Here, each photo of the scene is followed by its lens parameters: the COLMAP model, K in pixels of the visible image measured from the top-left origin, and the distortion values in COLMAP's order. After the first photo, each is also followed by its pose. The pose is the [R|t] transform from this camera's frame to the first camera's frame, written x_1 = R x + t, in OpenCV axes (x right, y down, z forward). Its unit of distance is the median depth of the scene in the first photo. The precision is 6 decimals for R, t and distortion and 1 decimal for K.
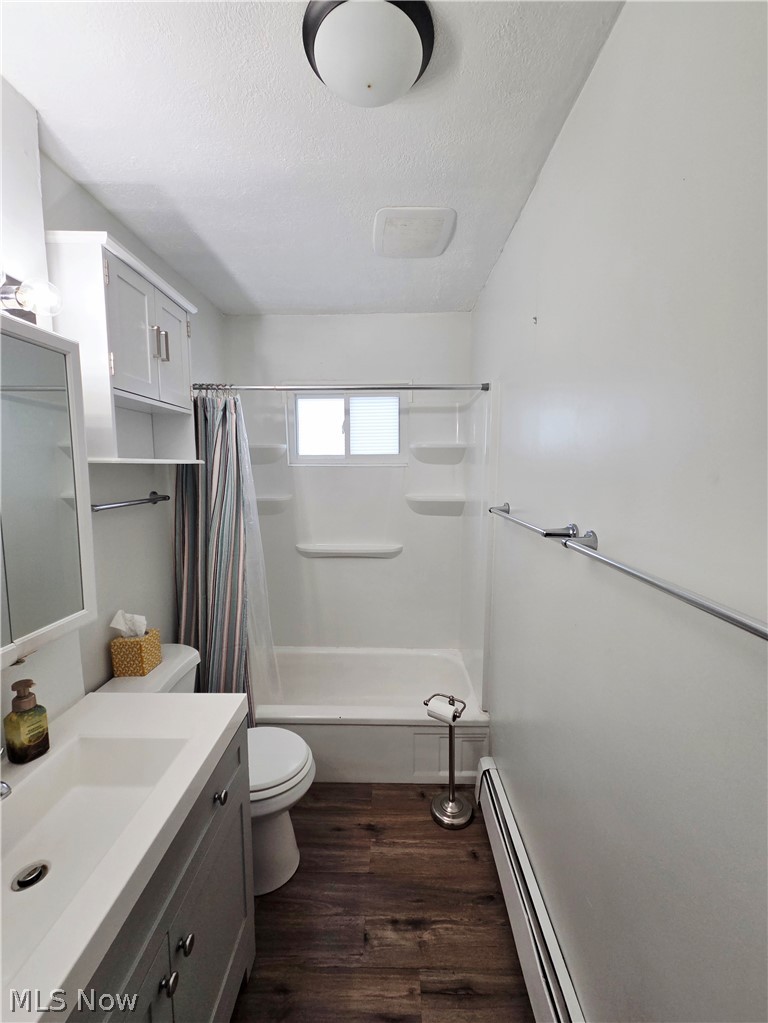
lens RADIAL K [[416.4, 0, 400.7], [0, 416.4, 511.9], [0, 0, 1]] dist [0.003815, -0.002259]
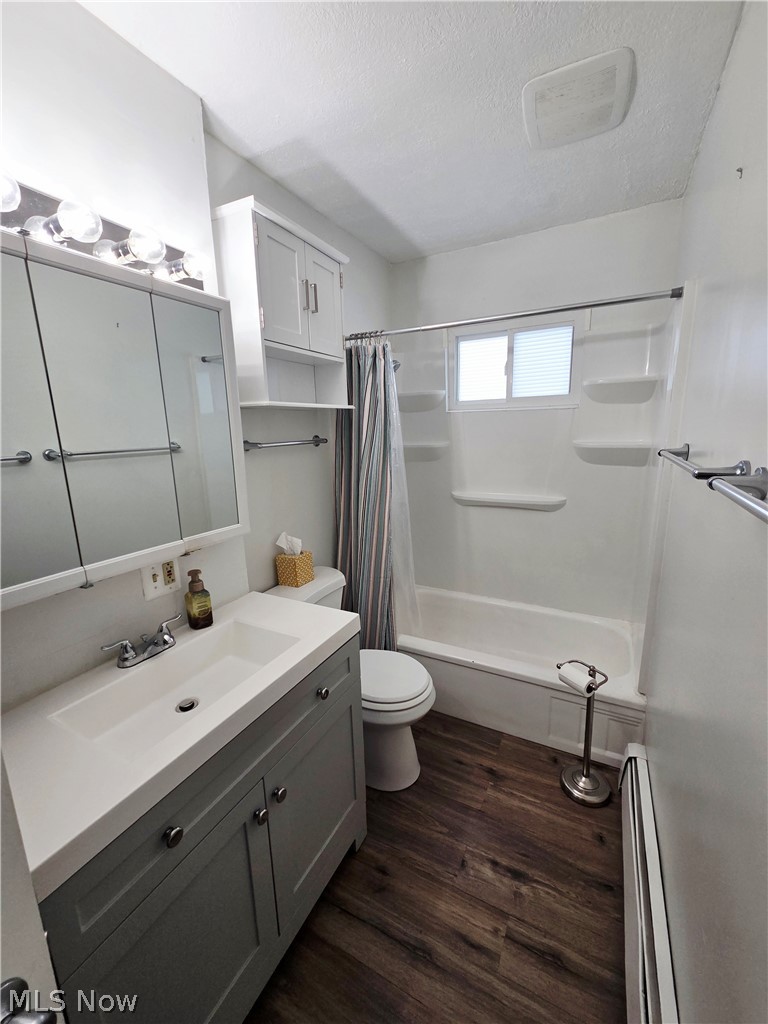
lens RADIAL K [[416.8, 0, 391.0], [0, 416.8, 510.6], [0, 0, 1]] dist [0.003815, -0.002259]
pose [[0.893211, 0.067270, -0.444578, 0.125046], [-0.020521, 0.993814, 0.109147, 0.030076], [0.449170, -0.088368, 0.889066, 0.057992]]
